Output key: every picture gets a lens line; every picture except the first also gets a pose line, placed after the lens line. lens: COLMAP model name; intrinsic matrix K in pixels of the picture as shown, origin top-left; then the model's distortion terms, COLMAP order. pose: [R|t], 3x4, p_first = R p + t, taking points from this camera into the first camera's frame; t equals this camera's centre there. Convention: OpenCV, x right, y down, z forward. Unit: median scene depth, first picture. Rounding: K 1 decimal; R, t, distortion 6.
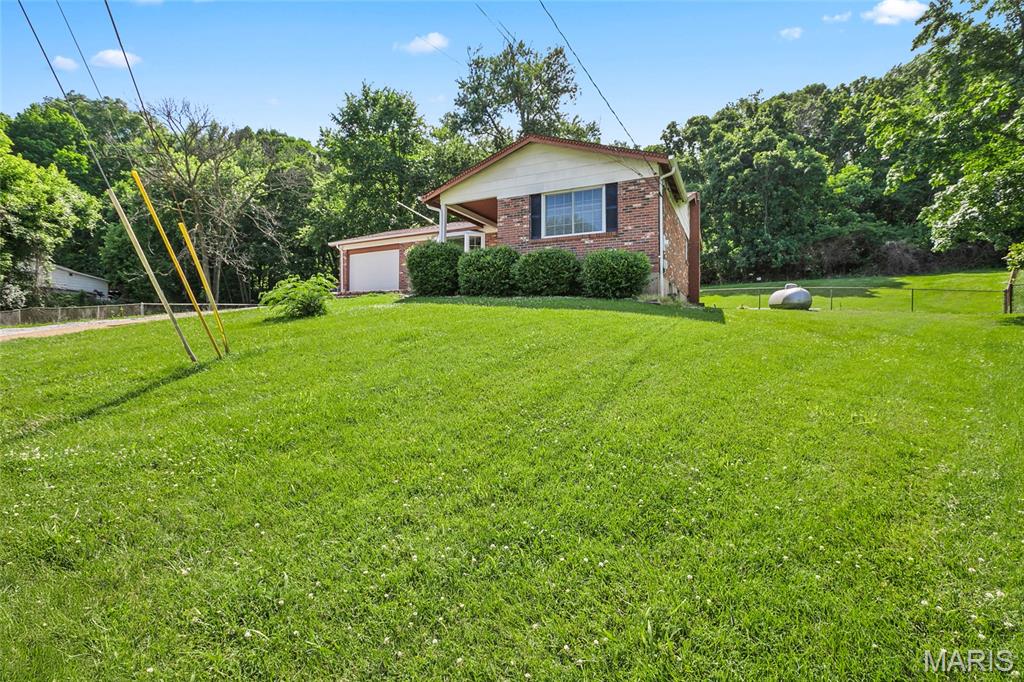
lens RADIAL K [[450.2, 0, 517.6], [0, 450.2, 338.7], [0, 0, 1]] dist [0.001682, 0.000377]
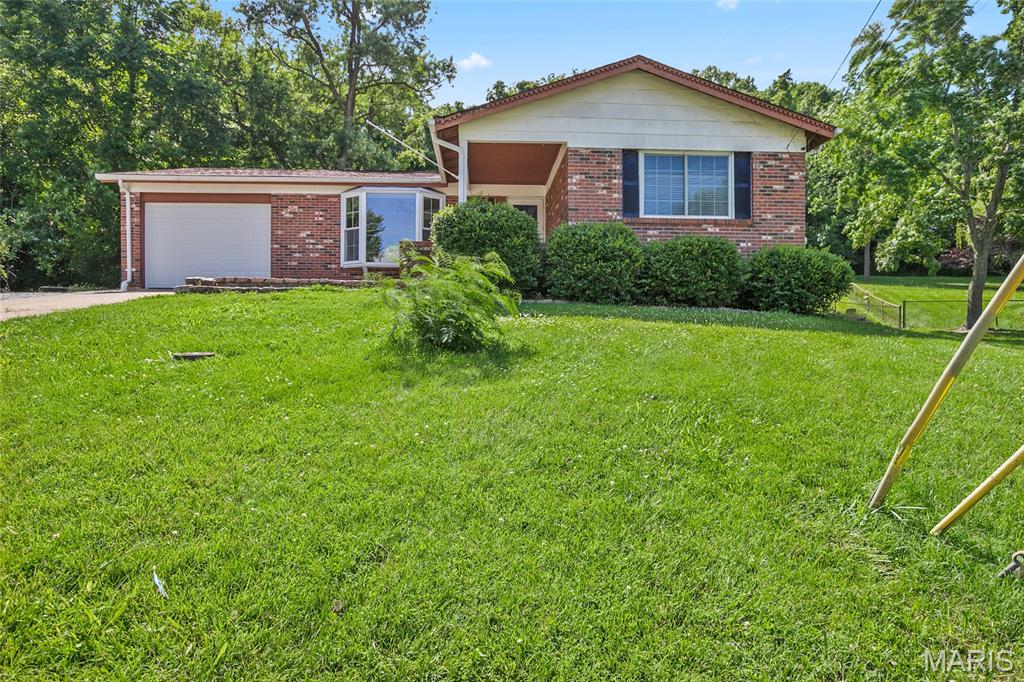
lens RADIAL K [[558.2, 0, 516.9], [0, 558.2, 339.5], [0, 0, 1]] dist [0.003879, 0.000699]
pose [[0.868732, -0.007084, 0.495232, -0.518894], [0.007041, 0.999973, 0.001954, -0.044707], [-0.495233, 0.001790, 0.868759, 0.373228]]
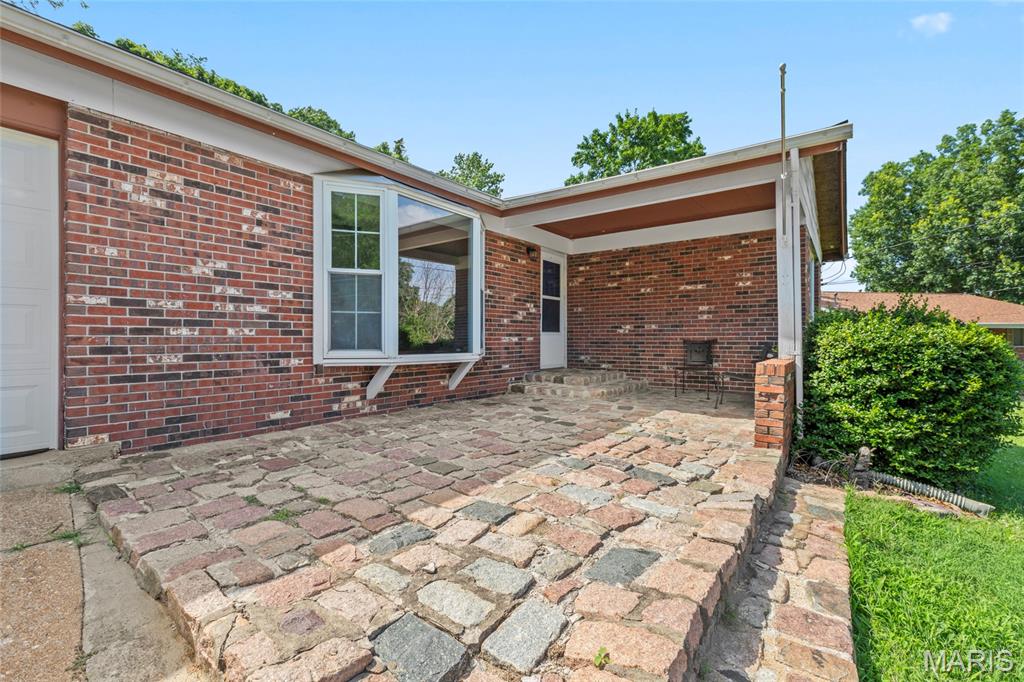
lens RADIAL K [[450.2, 0, 506.9], [0, 450.2, 342.1], [0, 0, 1]] dist [0.001682, 0.000377]
pose [[0.196798, -0.008436, 0.980408, -0.581260], [0.003816, 0.999962, 0.007839, -0.202709], [-0.980437, 0.002198, 0.196823, 1.263689]]
